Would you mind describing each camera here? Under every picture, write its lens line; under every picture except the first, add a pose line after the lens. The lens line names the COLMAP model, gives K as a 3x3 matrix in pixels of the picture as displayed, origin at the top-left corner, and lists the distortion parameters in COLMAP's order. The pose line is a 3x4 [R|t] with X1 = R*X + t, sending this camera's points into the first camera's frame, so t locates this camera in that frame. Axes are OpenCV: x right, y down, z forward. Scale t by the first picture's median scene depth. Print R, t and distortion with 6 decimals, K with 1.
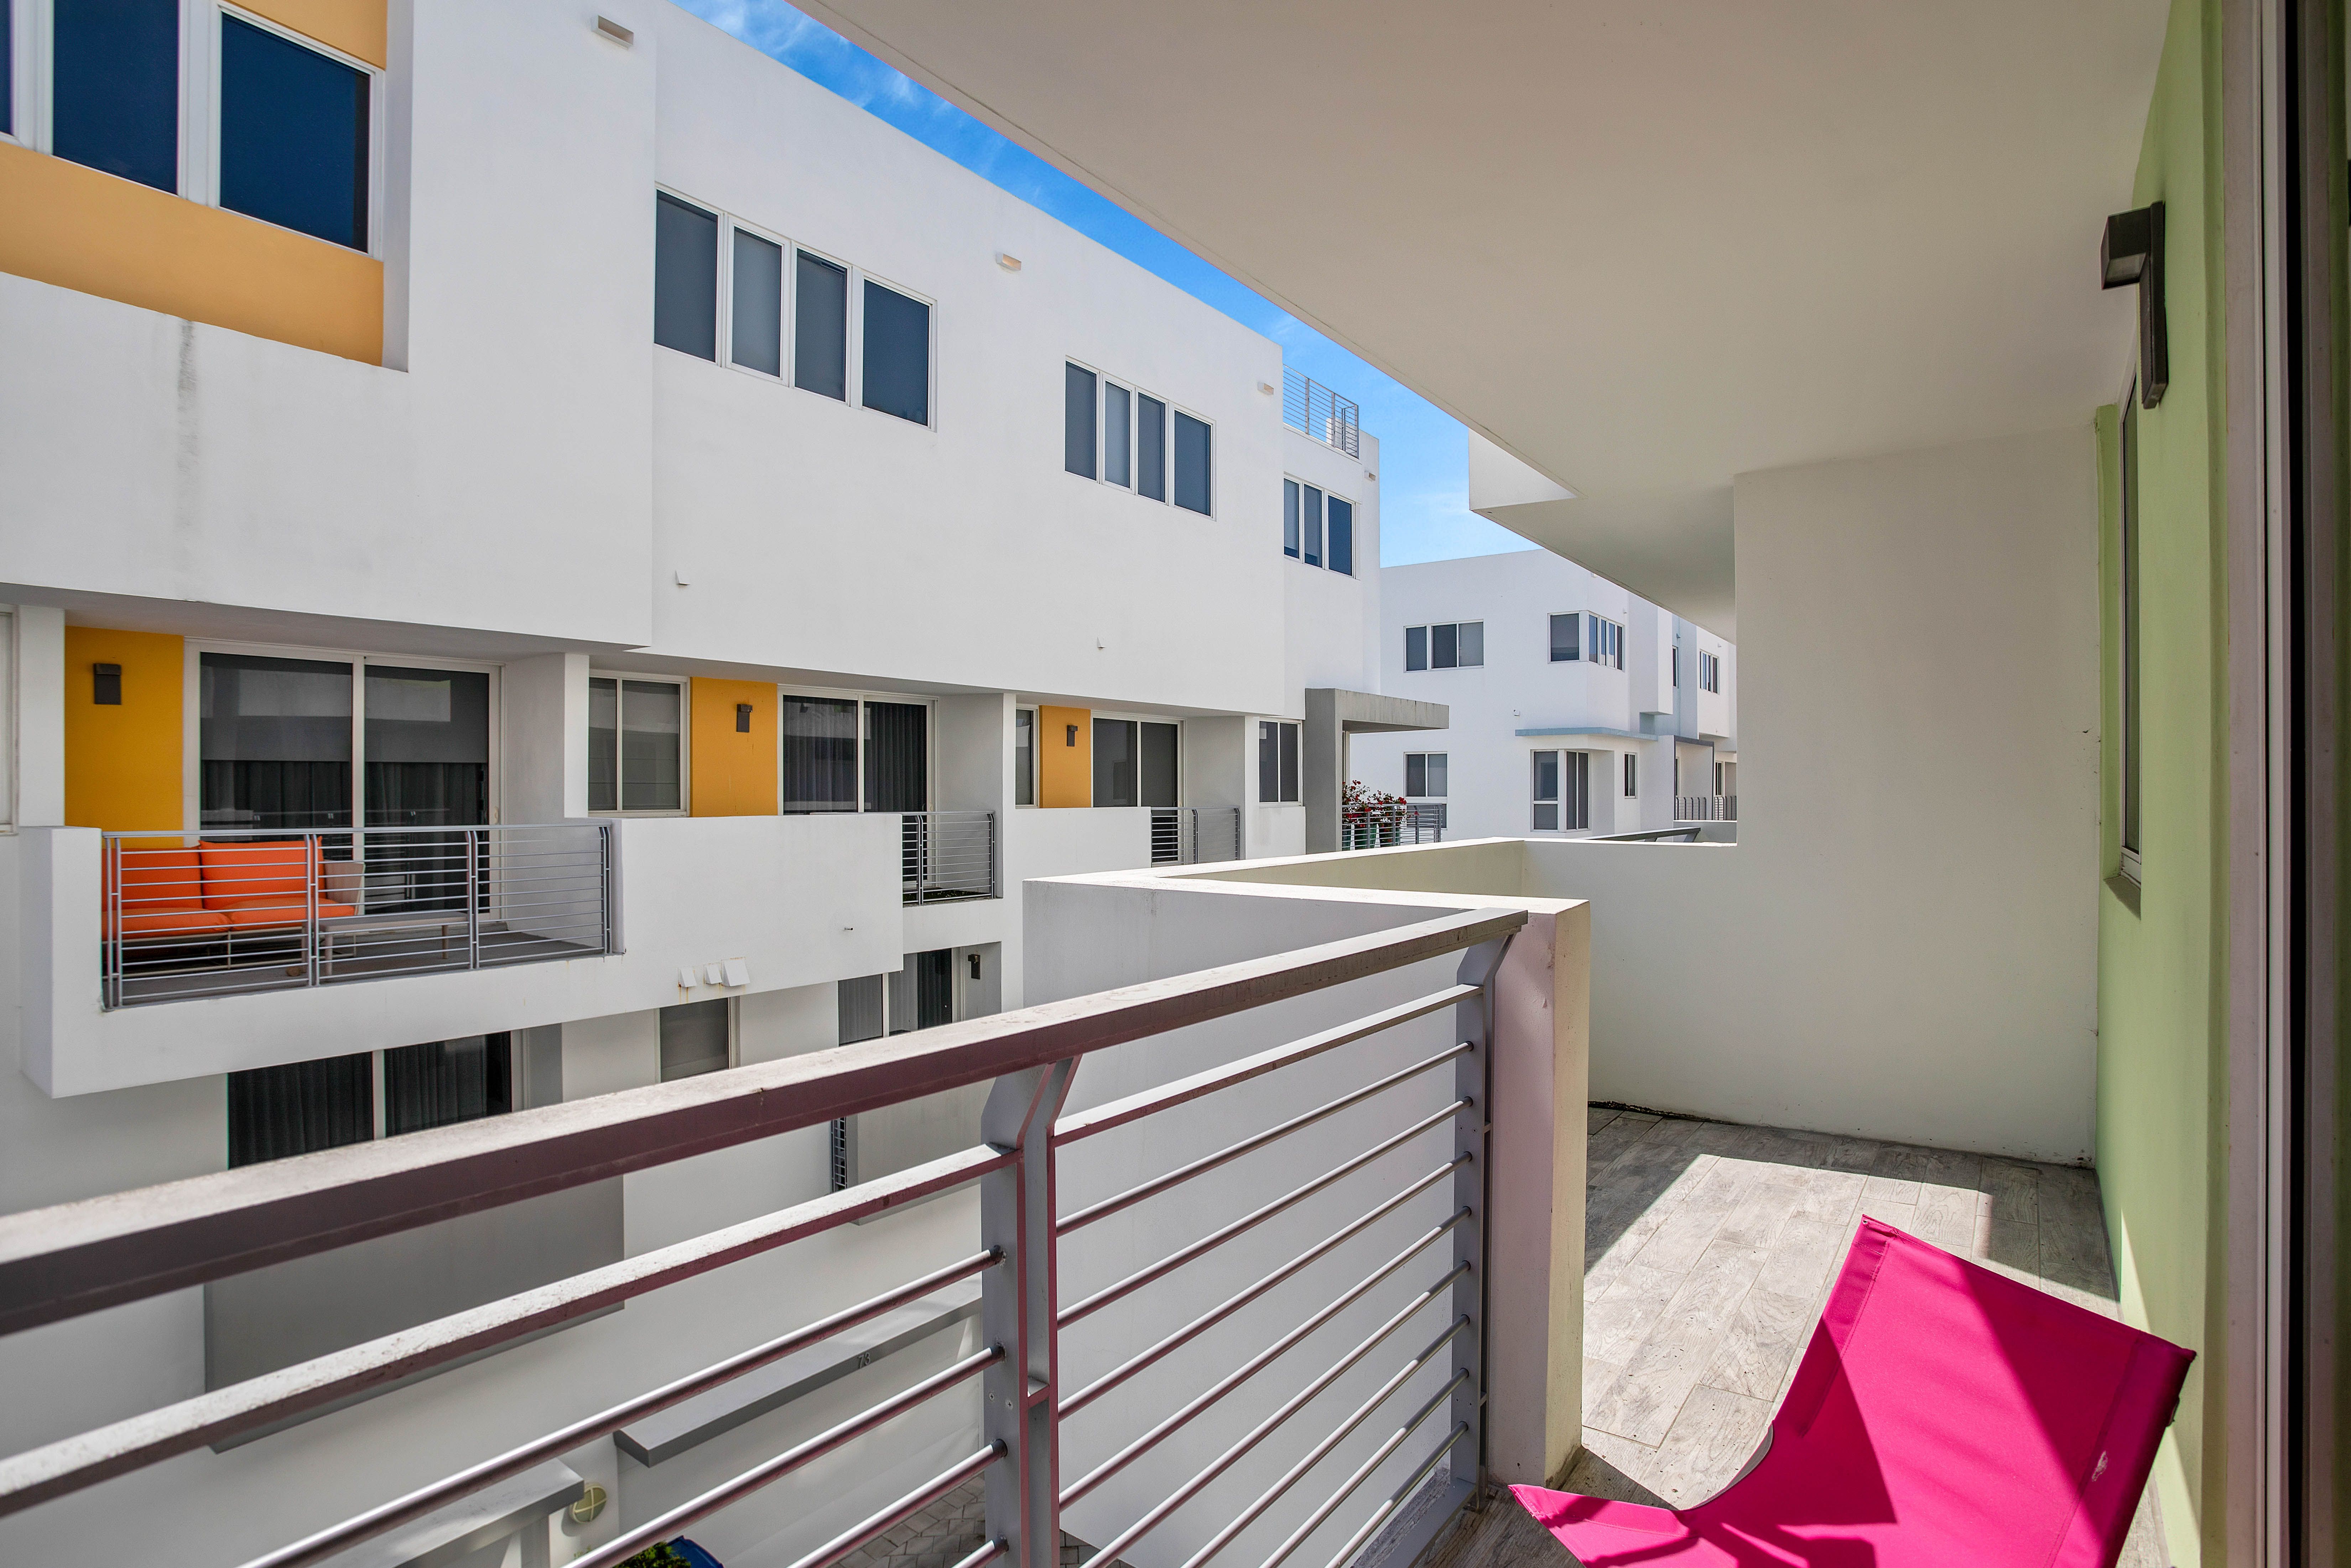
lens RADIAL K [[1195.4, 0, 1164.1], [0, 1195.4, 791.4], [0, 0, 1]] dist [0.000120, 0.000082]
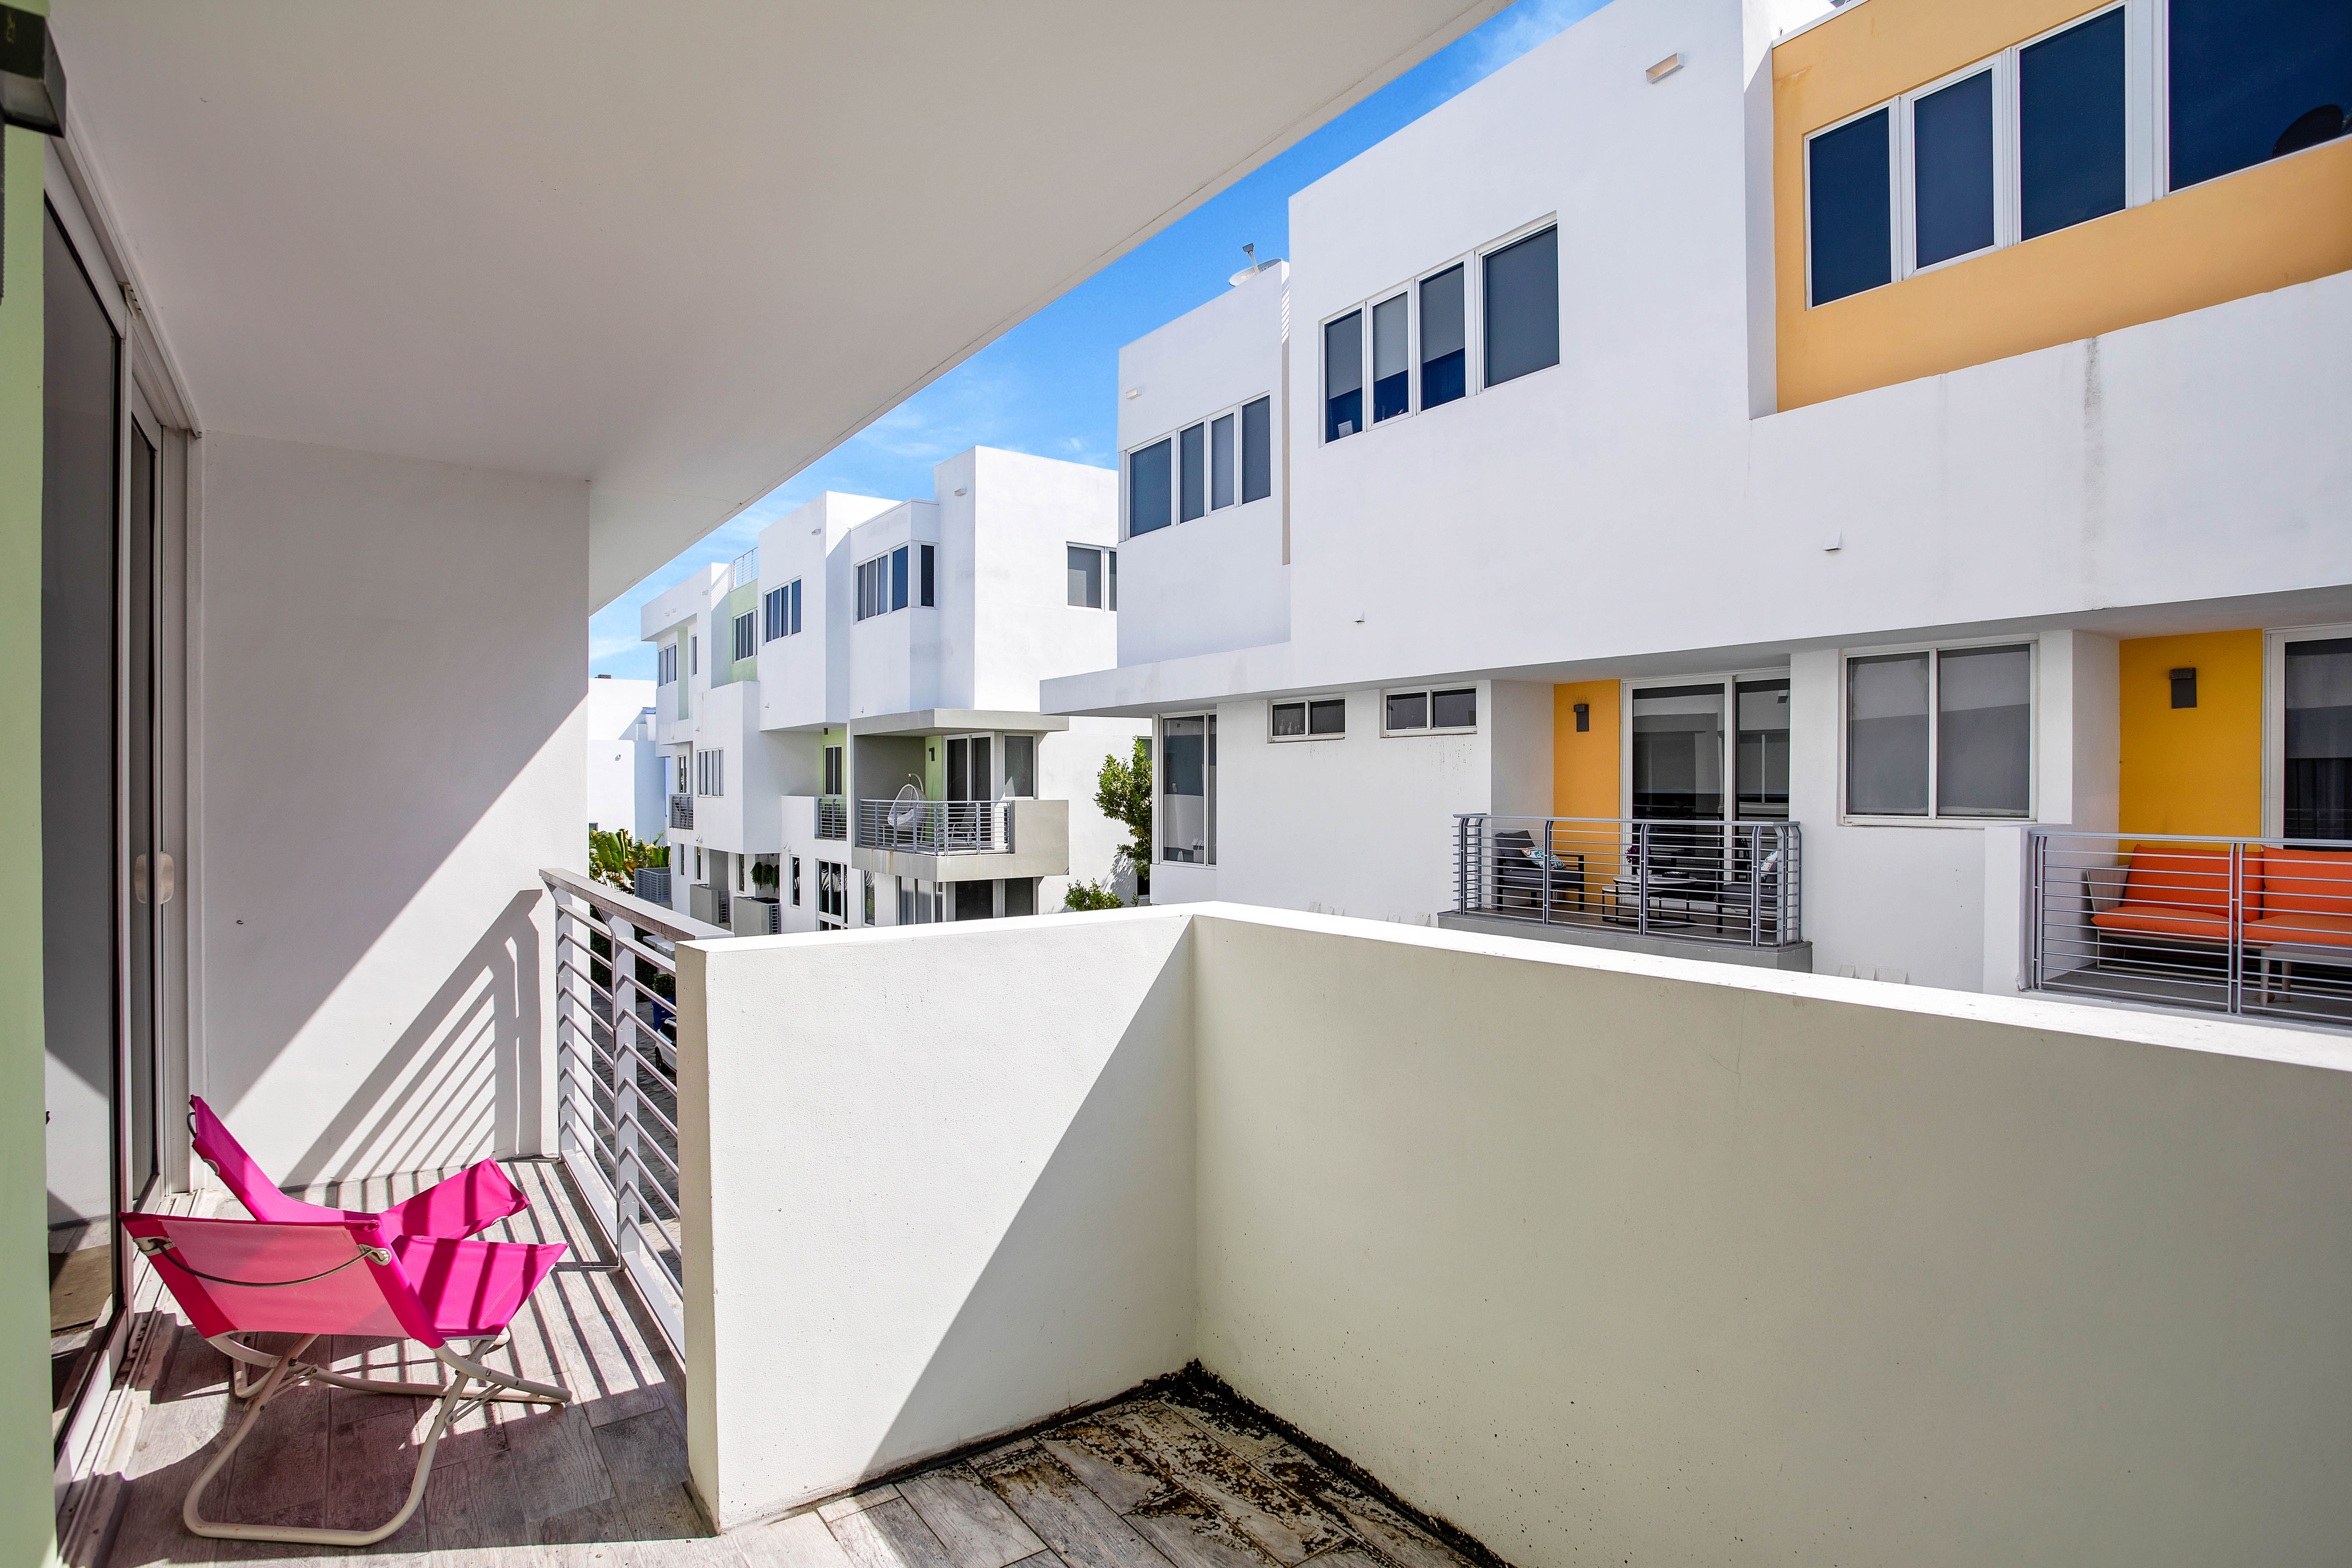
lens RADIAL K [[1196.0, 0, 1164.6], [0, 1196.0, 791.4], [0, 0, 1]] dist [0.000120, 0.000082]
pose [[-0.354382, -0.008769, -0.935060, 0.428762], [-0.003462, 0.999961, -0.008066, 0.008710], [0.935094, 0.000379, -0.354399, 0.615809]]
